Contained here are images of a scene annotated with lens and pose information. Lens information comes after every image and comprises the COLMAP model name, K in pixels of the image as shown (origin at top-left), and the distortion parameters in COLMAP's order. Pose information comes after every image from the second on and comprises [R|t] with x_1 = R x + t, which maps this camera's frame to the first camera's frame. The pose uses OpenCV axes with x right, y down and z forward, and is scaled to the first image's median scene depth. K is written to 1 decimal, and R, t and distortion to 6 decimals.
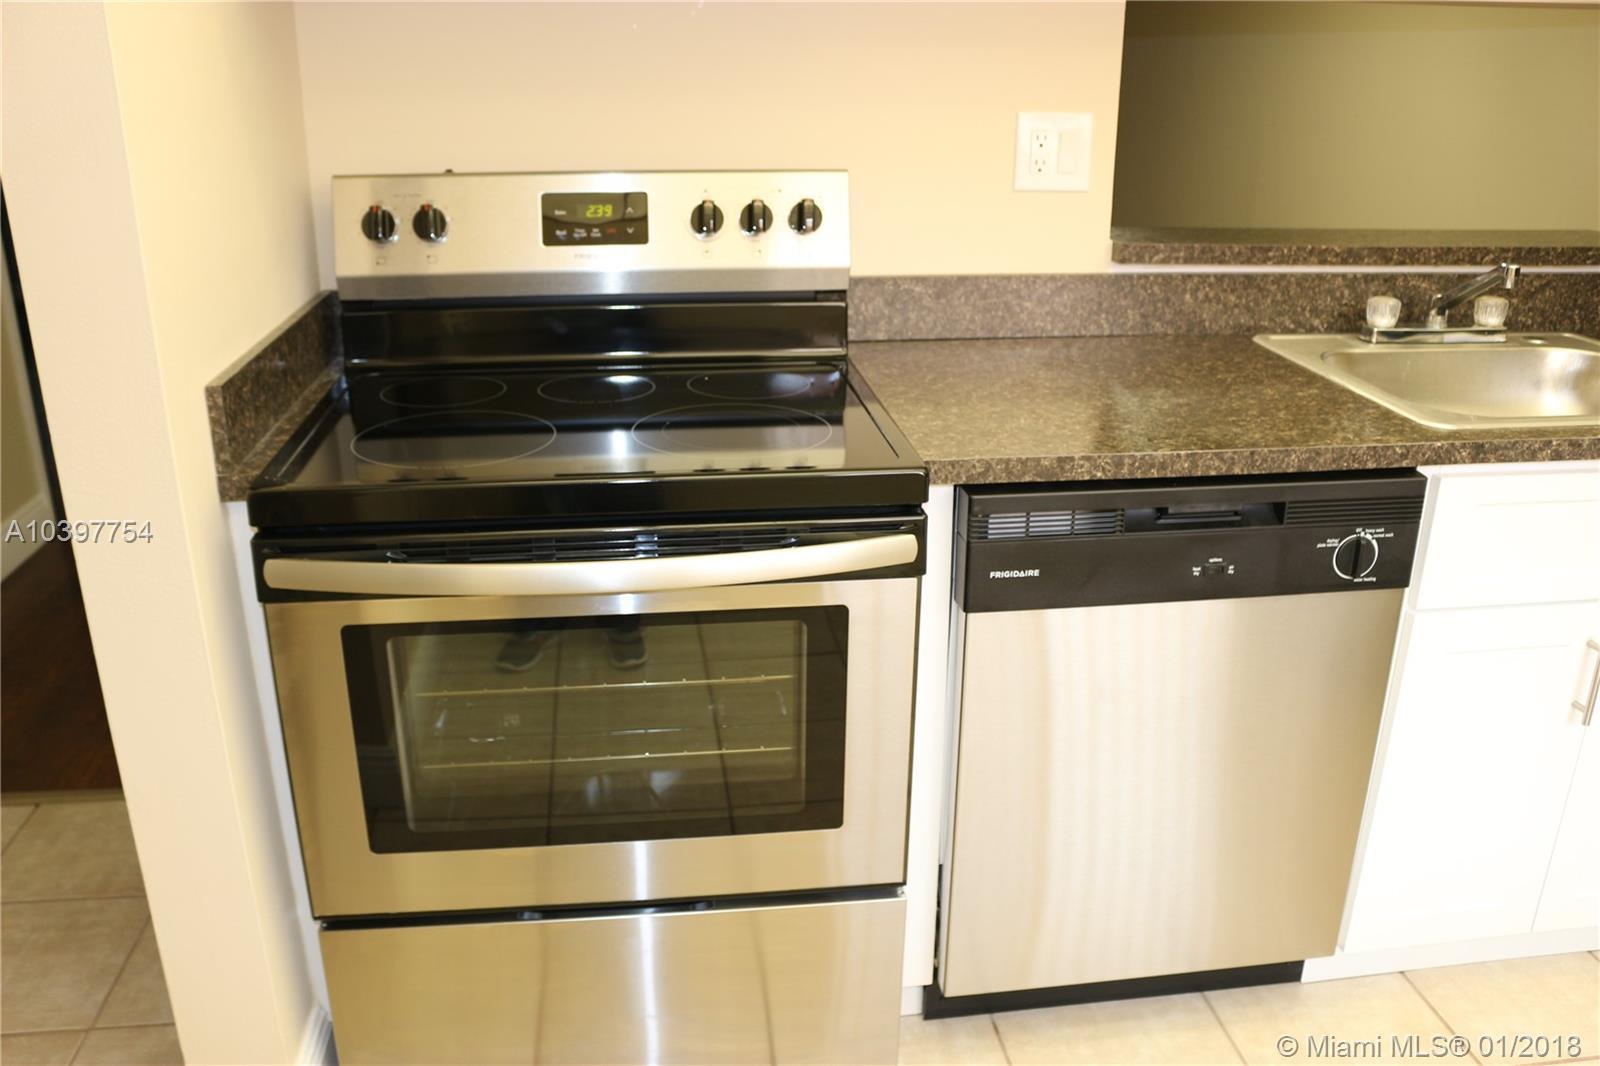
lens RADIAL K [[1324.7, 0, 798.3], [0, 1324.7, 541.2], [0, 0, 1]] dist [-0.153898, 0.117821]
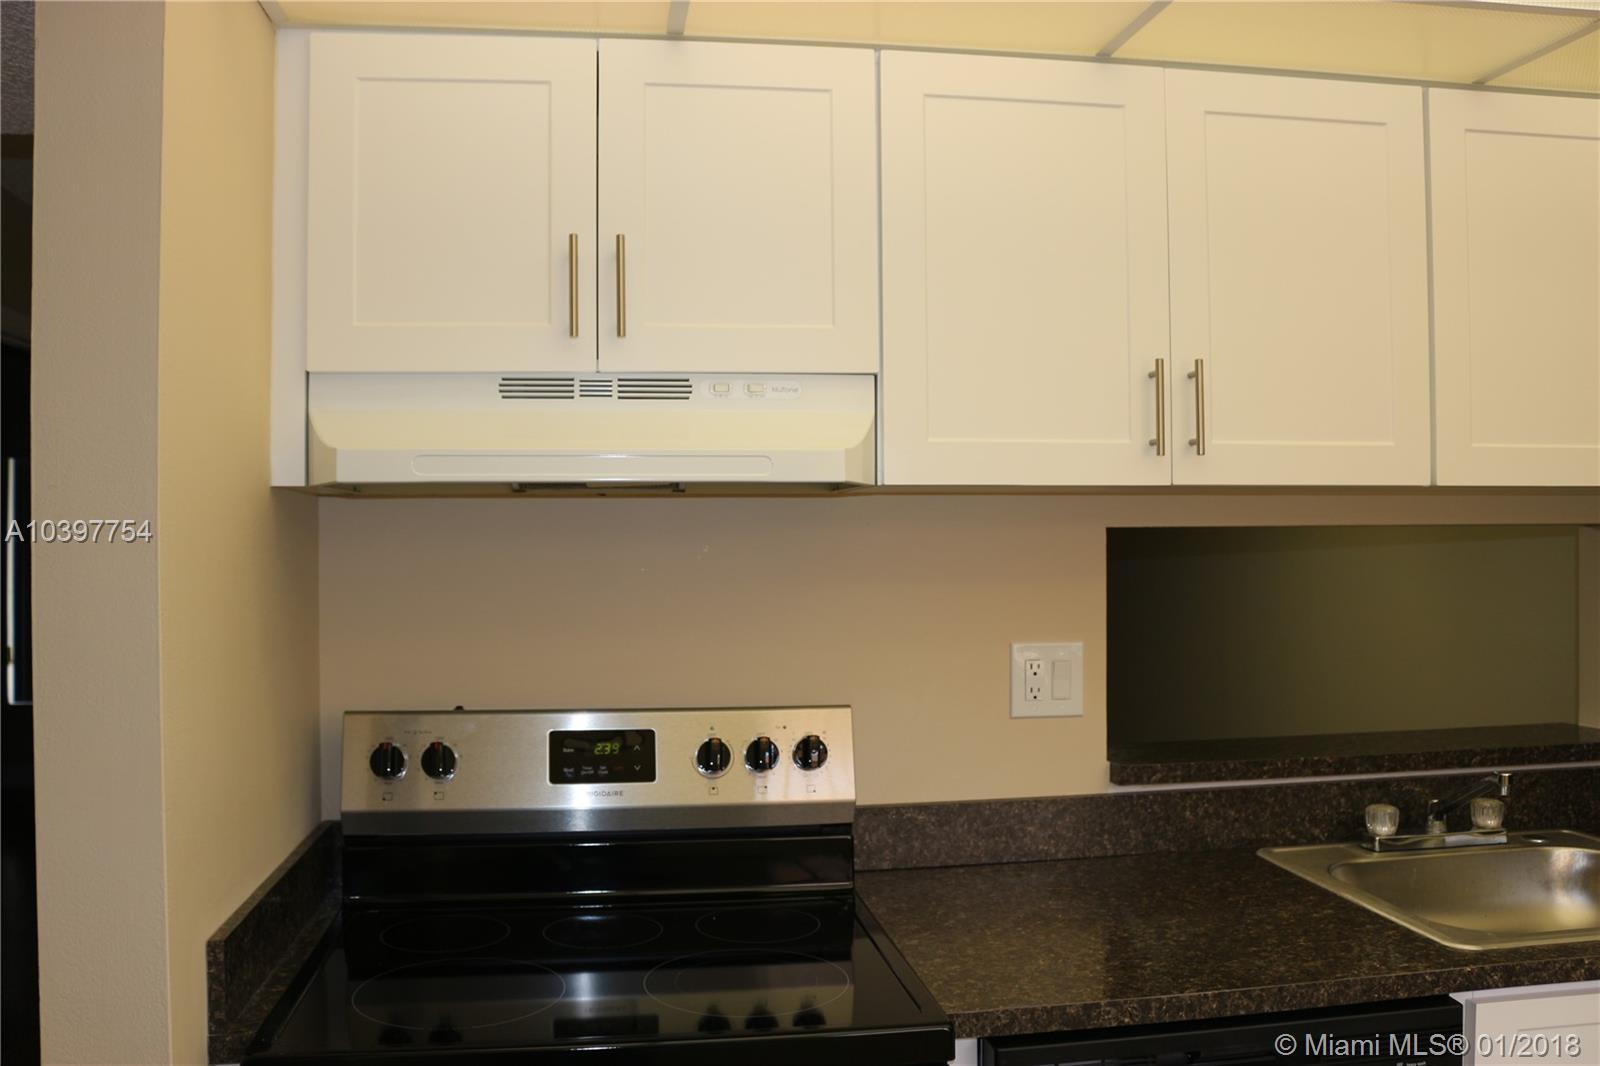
lens RADIAL K [[1324.7, 0, 797.2], [0, 1324.7, 535.0], [0, 0, 1]] dist [-0.153898, 0.117821]
pose [[0.999666, -0.010685, 0.023551, -0.027204], [0.018359, 0.934578, -0.355283, -0.042516], [-0.018214, 0.355597, 0.934462, -0.011698]]
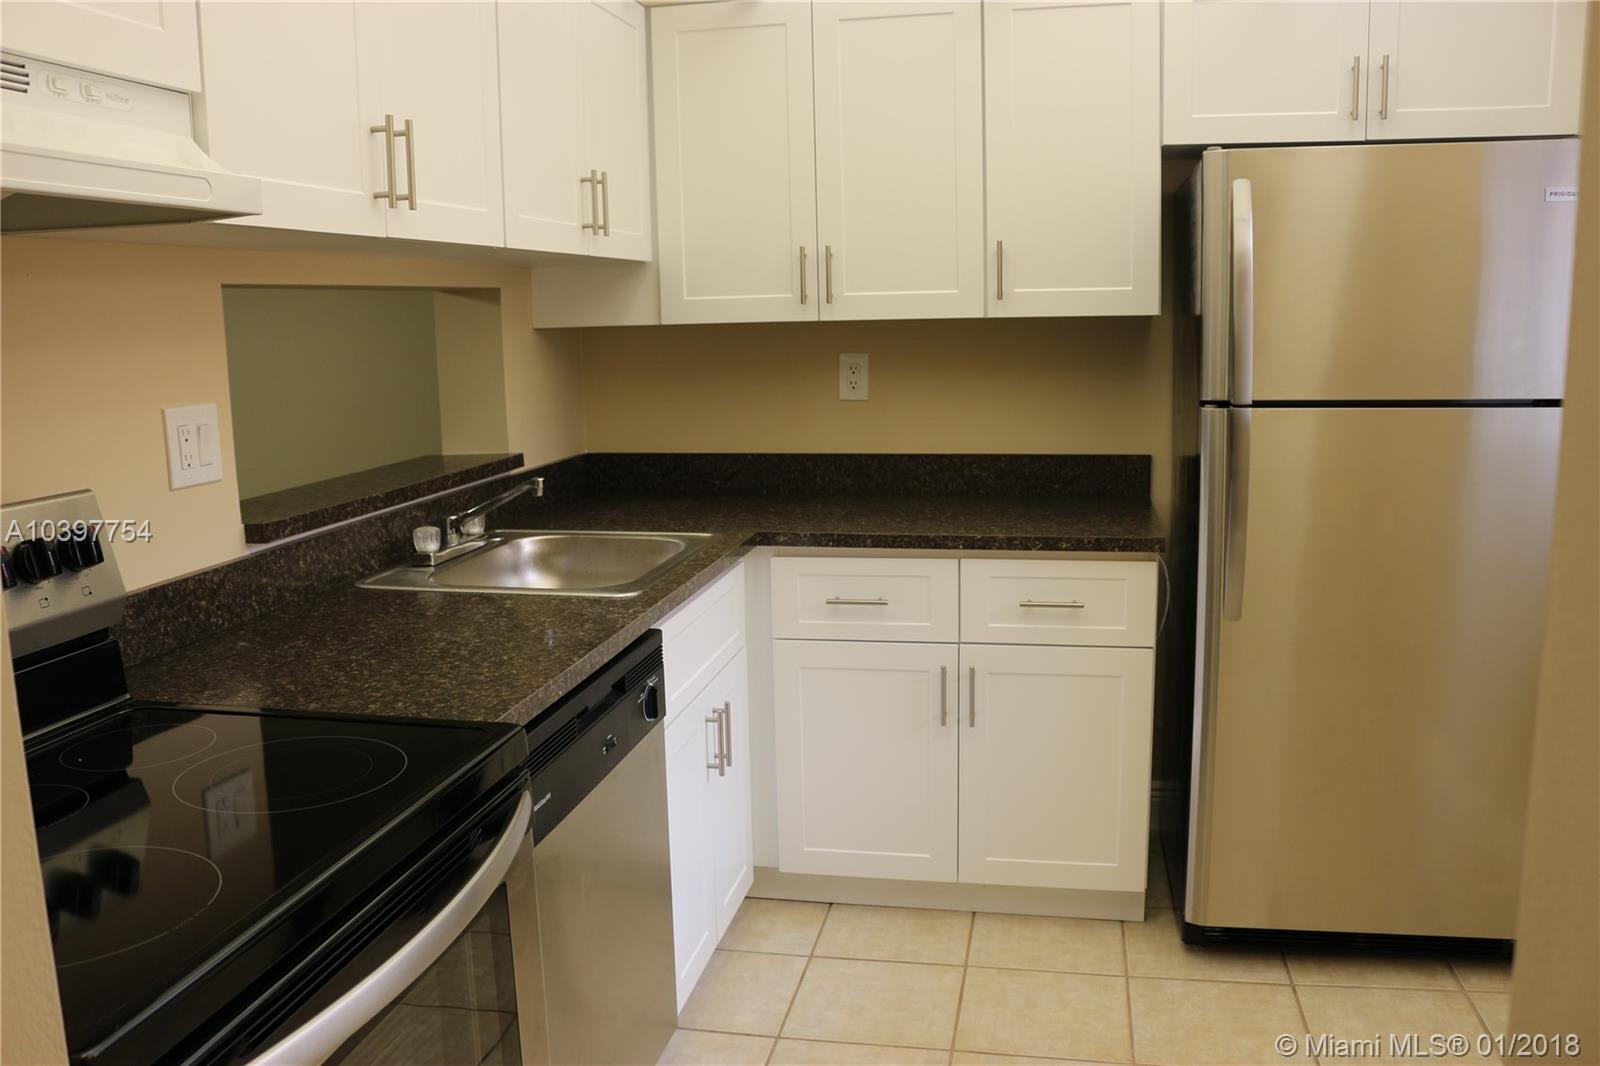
lens RADIAL K [[1324.7, 0, 794.8], [0, 1324.7, 536.4], [0, 0, 1]] dist [-0.153898, 0.117821]
pose [[0.326660, -0.169125, 0.929887, -0.610361], [0.353183, 0.934428, 0.045881, -0.130122], [-0.876673, 0.313433, 0.364973, 0.296189]]
